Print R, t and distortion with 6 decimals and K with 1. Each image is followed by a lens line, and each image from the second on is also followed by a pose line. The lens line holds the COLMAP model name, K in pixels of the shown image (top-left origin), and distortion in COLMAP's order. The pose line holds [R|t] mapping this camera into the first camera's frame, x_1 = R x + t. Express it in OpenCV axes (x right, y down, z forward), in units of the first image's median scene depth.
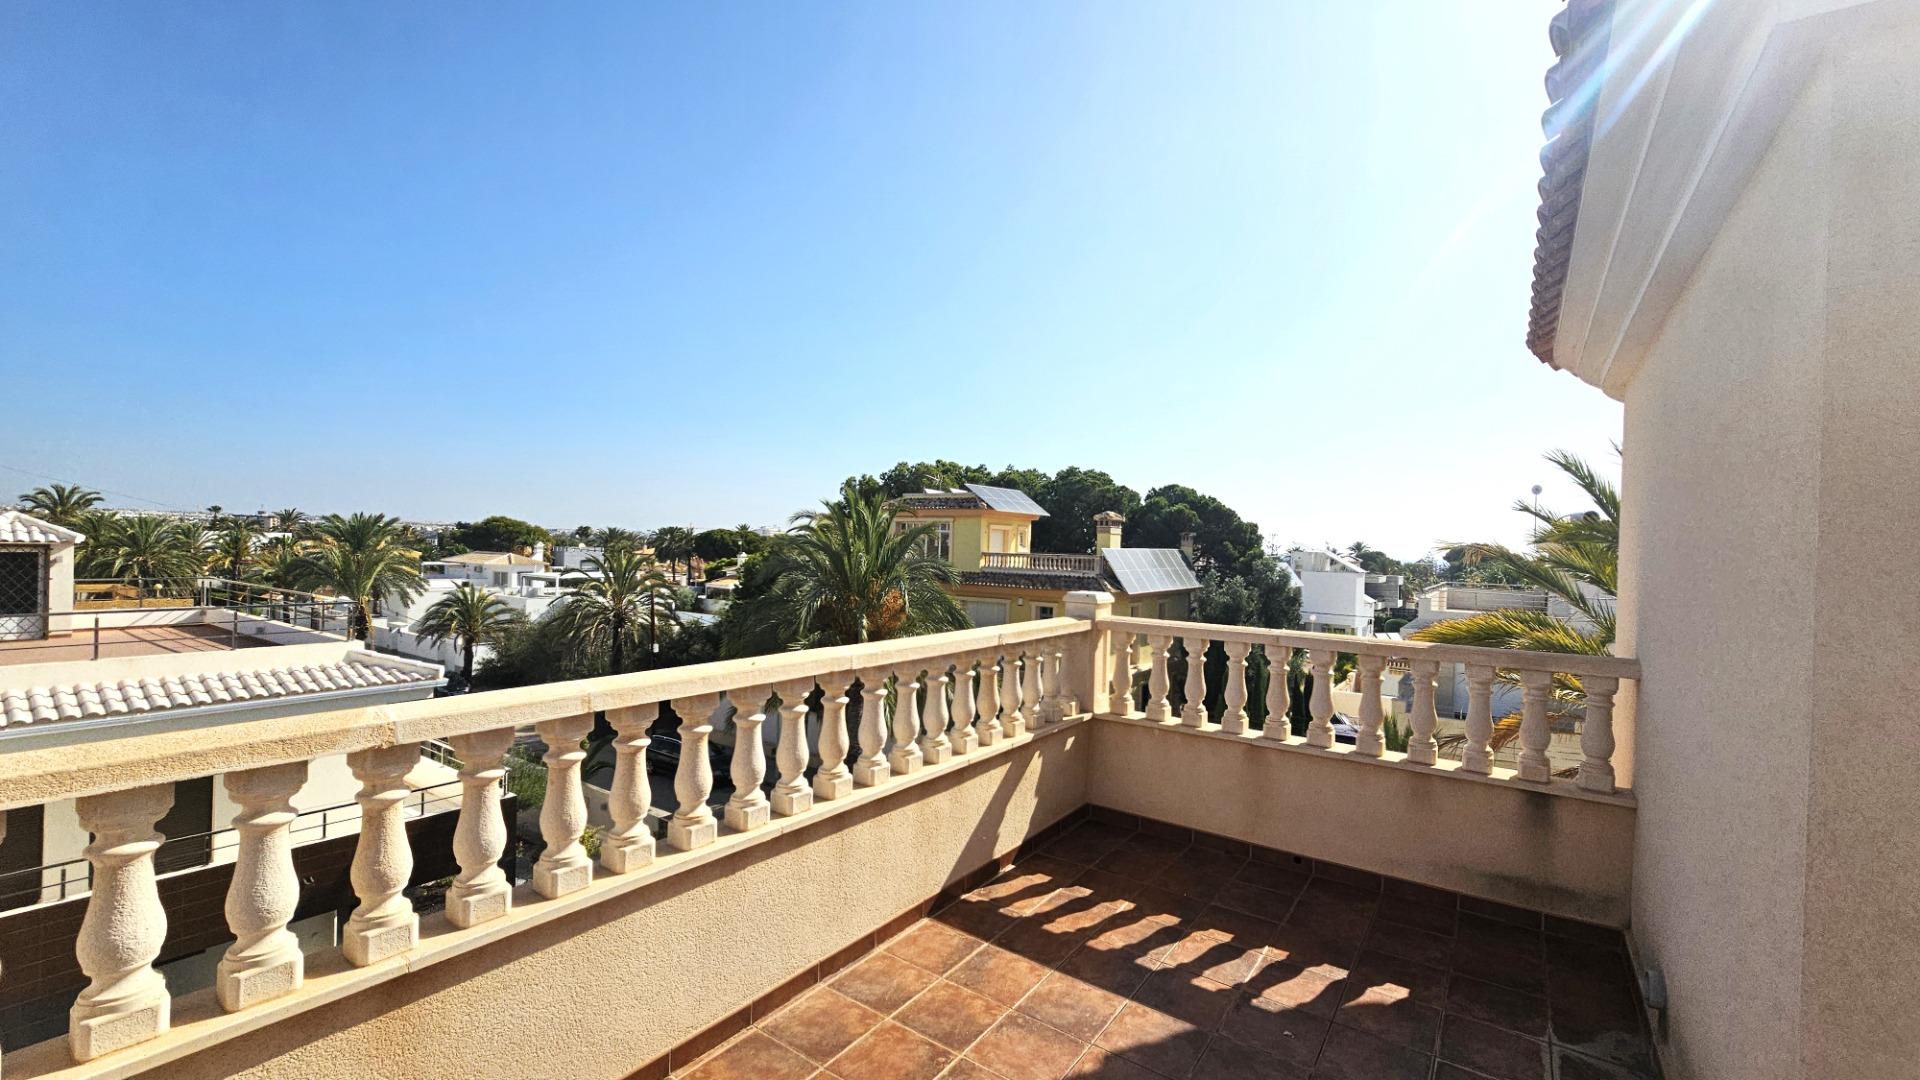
lens RADIAL K [[819.9, 0, 953.4], [0, 819.9, 540.5], [0, 0, 1]] dist [-0.004918, 0.002537]
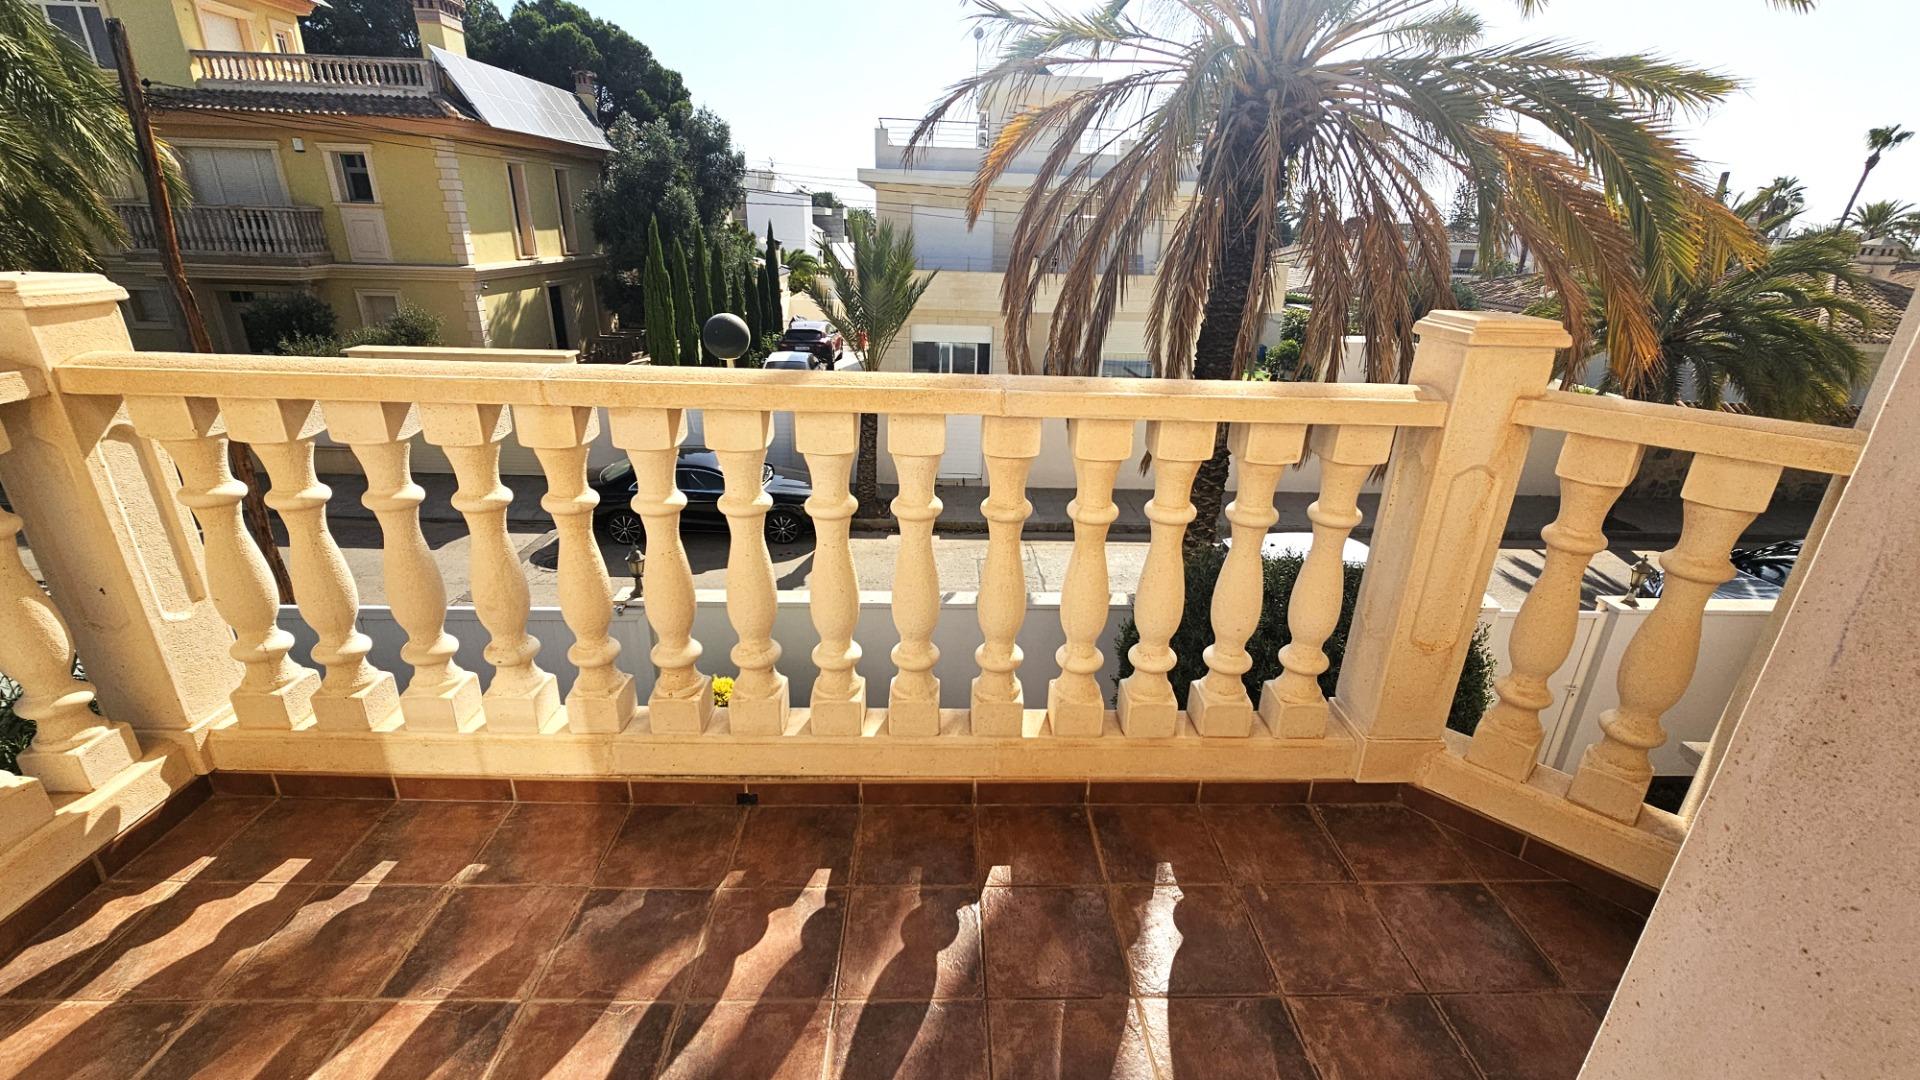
lens RADIAL K [[819.9, 0, 965.6], [0, 819.9, 555.4], [0, 0, 1]] dist [-0.004918, 0.002537]
pose [[0.799375, -0.232769, 0.553912, 0.067989], [0.004881, 0.924393, 0.381411, 0.121511], [-0.600813, -0.302187, 0.740072, 0.171275]]
